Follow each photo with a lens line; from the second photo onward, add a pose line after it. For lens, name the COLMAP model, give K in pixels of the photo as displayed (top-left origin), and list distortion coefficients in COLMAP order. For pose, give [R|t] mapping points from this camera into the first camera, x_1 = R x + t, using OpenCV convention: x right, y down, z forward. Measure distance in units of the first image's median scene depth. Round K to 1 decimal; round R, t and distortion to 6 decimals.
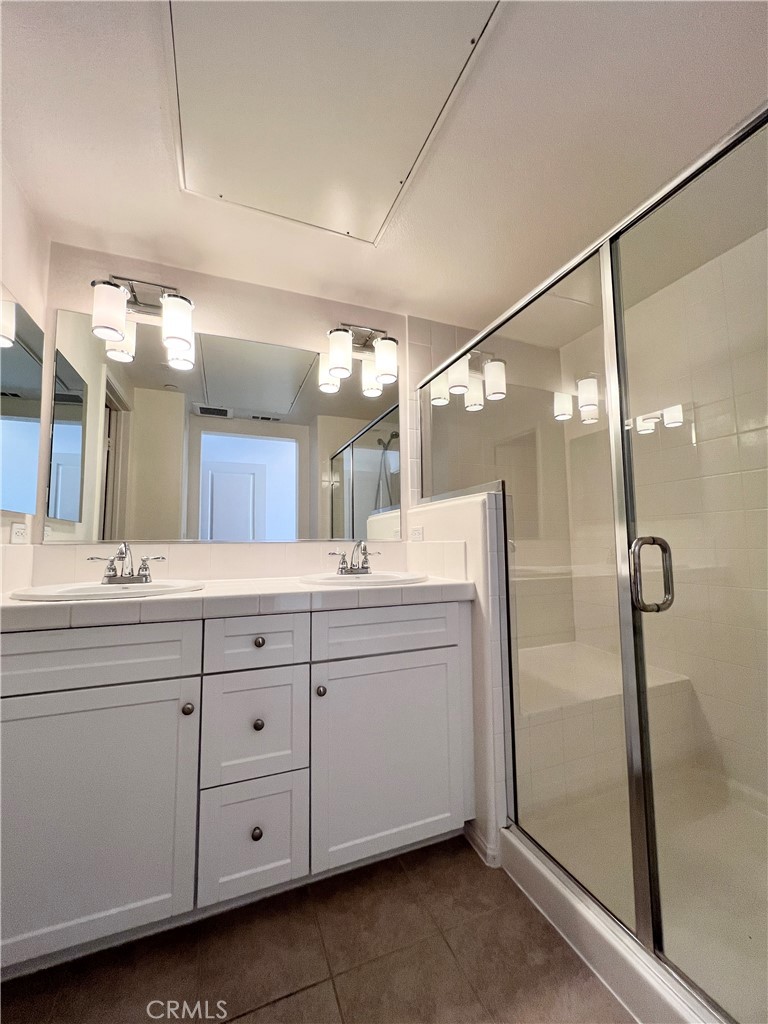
lens RADIAL K [[409.5, 0, 389.7], [0, 409.5, 509.6], [0, 0, 1]] dist [-0.002923, 0.000440]
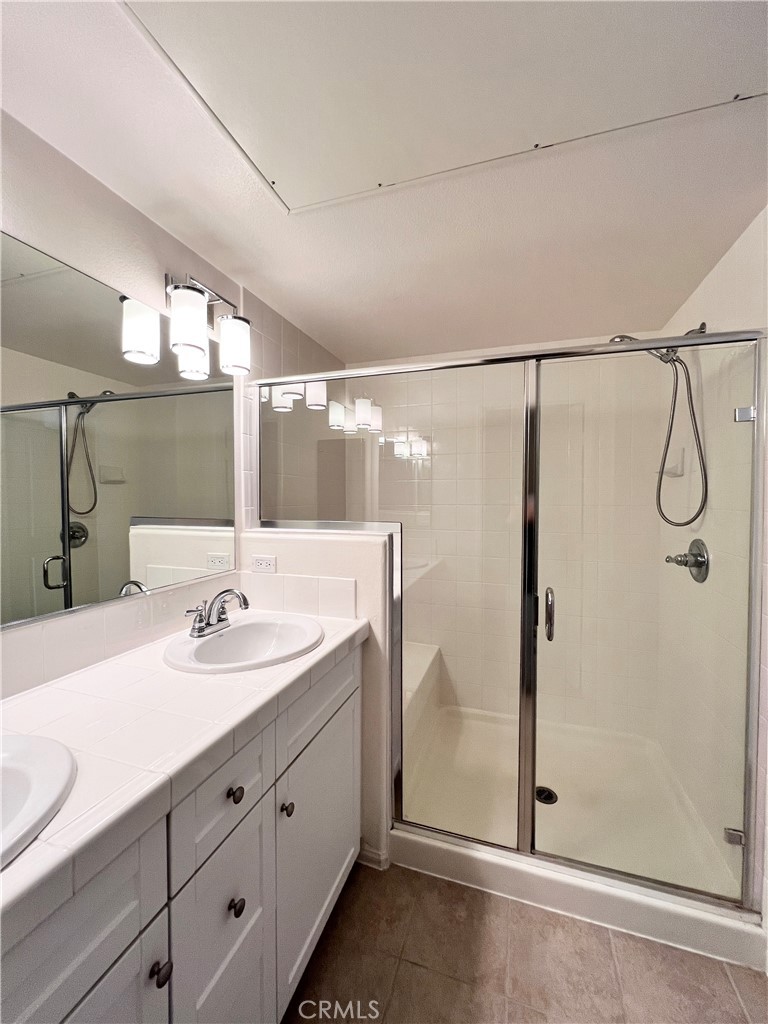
lens RADIAL K [[409.5, 0, 385.0], [0, 409.5, 512.1], [0, 0, 1]] dist [-0.002923, 0.000440]
pose [[0.655958, -0.016136, 0.754625, -0.539642], [-0.066299, 0.994675, 0.078899, -0.176559], [-0.751880, -0.101786, 0.651395, 0.339832]]
